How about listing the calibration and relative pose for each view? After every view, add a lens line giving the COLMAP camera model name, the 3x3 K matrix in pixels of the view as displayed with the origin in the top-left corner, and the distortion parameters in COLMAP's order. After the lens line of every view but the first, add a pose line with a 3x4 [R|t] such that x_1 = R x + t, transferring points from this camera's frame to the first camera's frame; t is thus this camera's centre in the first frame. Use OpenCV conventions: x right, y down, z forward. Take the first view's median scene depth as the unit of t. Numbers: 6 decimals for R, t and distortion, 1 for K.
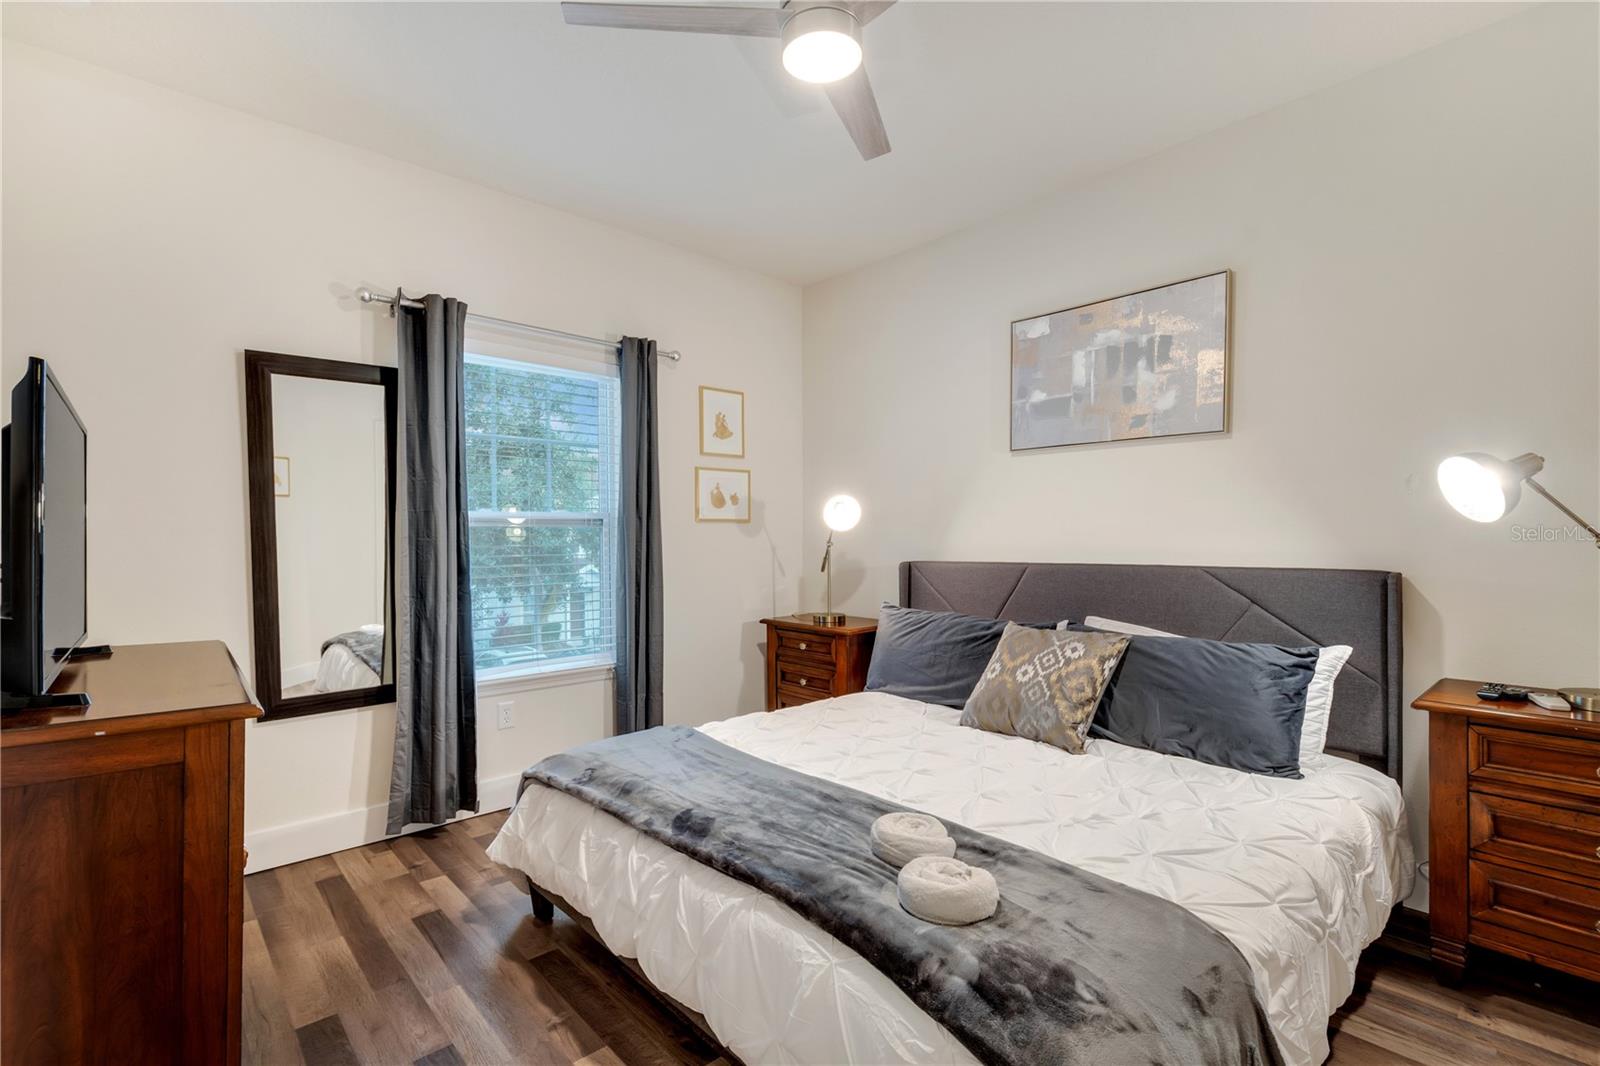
lens RADIAL K [[721.6, 0, 802.3], [0, 721.6, 548.9], [0, 0, 1]] dist [0.005005, -0.000710]
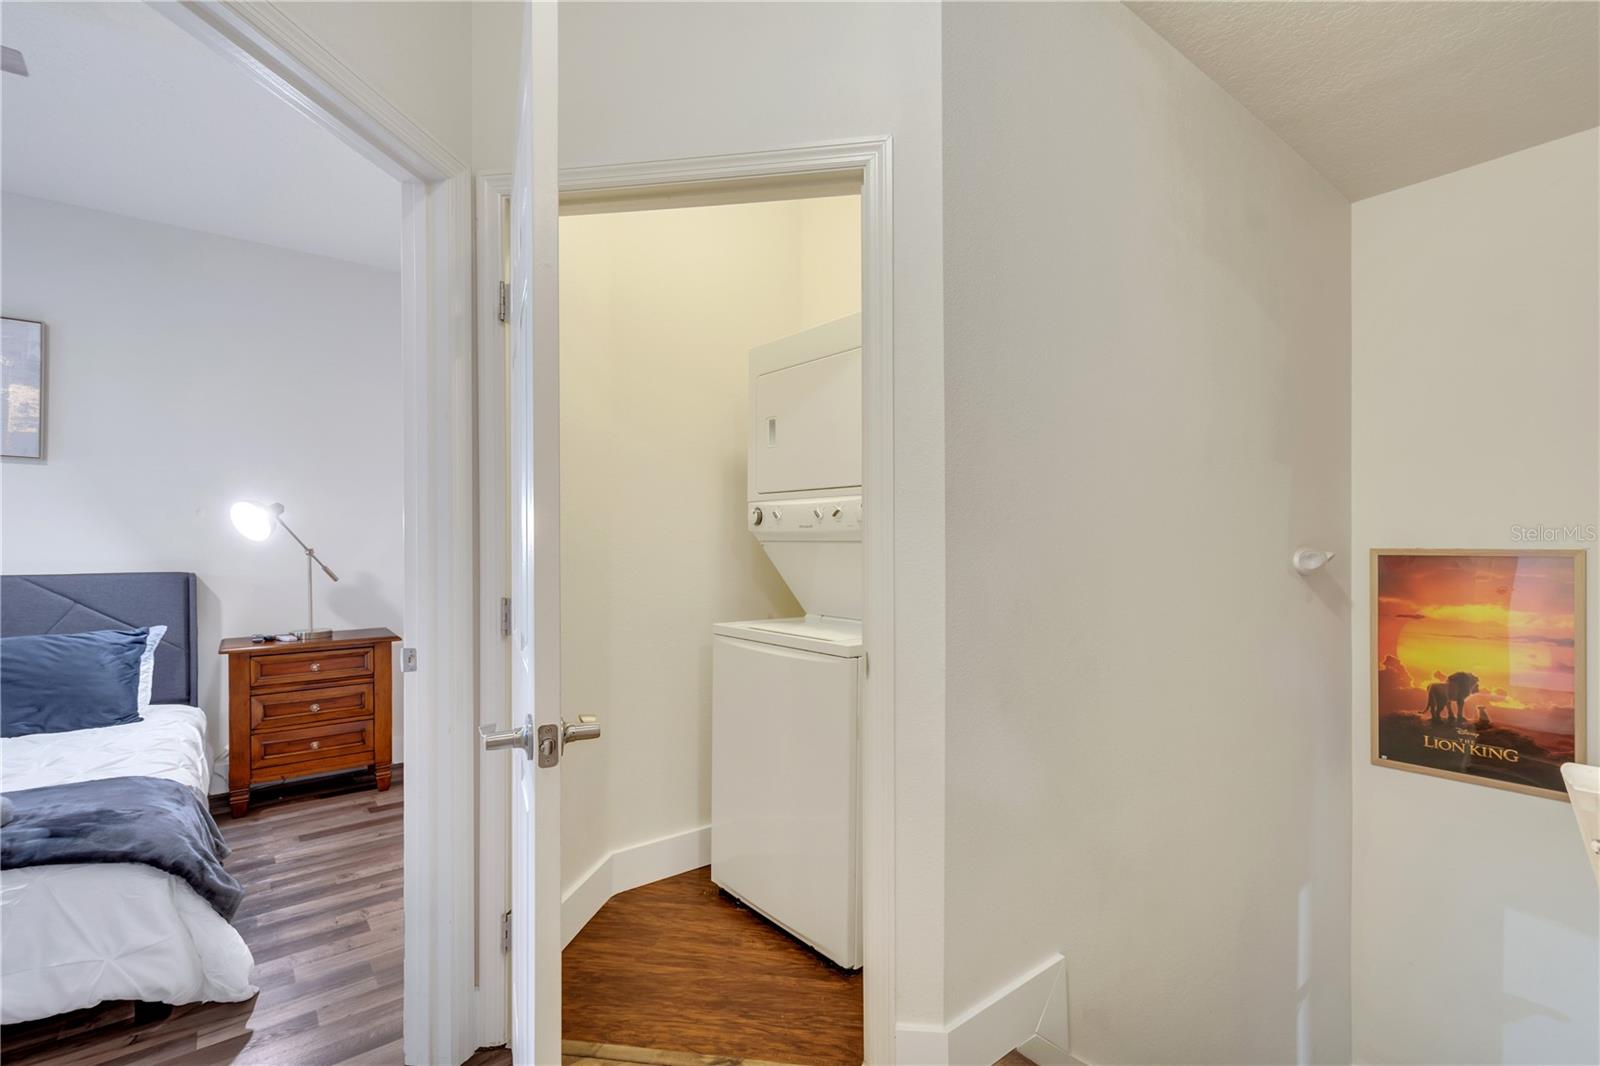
lens RADIAL K [[721.6, 0, 797.0], [0, 721.6, 535.0], [0, 0, 1]] dist [0.005005, -0.000710]
pose [[0.068781, 0.020149, 0.997428, -0.610418], [0.021855, 0.999526, -0.021699, 0.014802], [-0.997392, 0.023292, 0.068308, -0.359916]]
